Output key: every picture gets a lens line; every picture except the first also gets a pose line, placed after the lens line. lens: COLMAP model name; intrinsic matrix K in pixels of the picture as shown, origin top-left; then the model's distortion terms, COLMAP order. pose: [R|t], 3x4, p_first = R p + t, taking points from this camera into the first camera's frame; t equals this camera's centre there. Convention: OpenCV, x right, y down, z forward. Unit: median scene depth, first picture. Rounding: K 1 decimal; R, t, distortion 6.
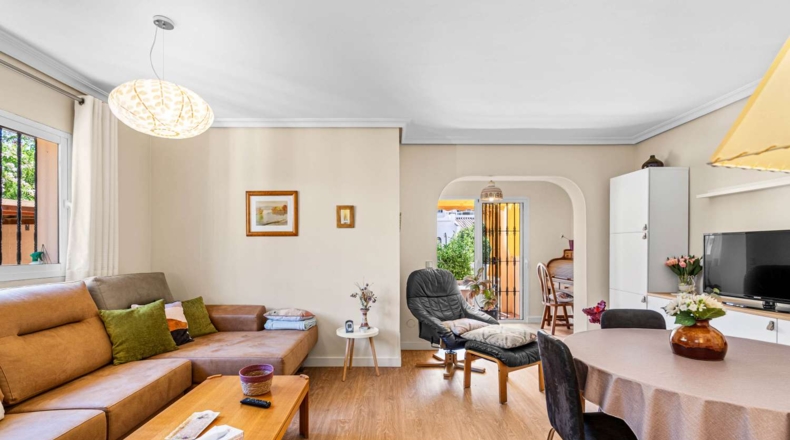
lens RADIAL K [[361.9, 0, 394.9], [0, 361.9, 248.6], [0, 0, 1]] dist [0.000994, 0.000667]
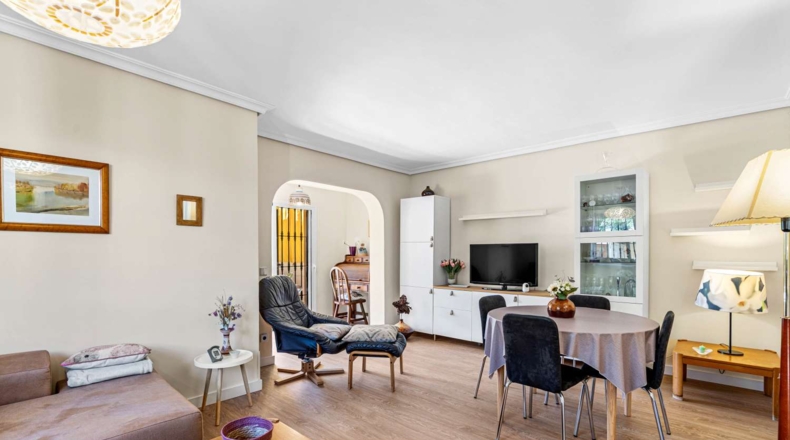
lens RADIAL K [[359.5, 0, 394.2], [0, 359.5, 258.9], [0, 0, 1]] dist [0.001470, 0.000348]
pose [[0.673103, -0.007367, 0.739512, -0.403173], [-0.002355, 0.999924, 0.012105, 0.001483], [-0.739545, -0.009890, 0.673035, 0.186281]]
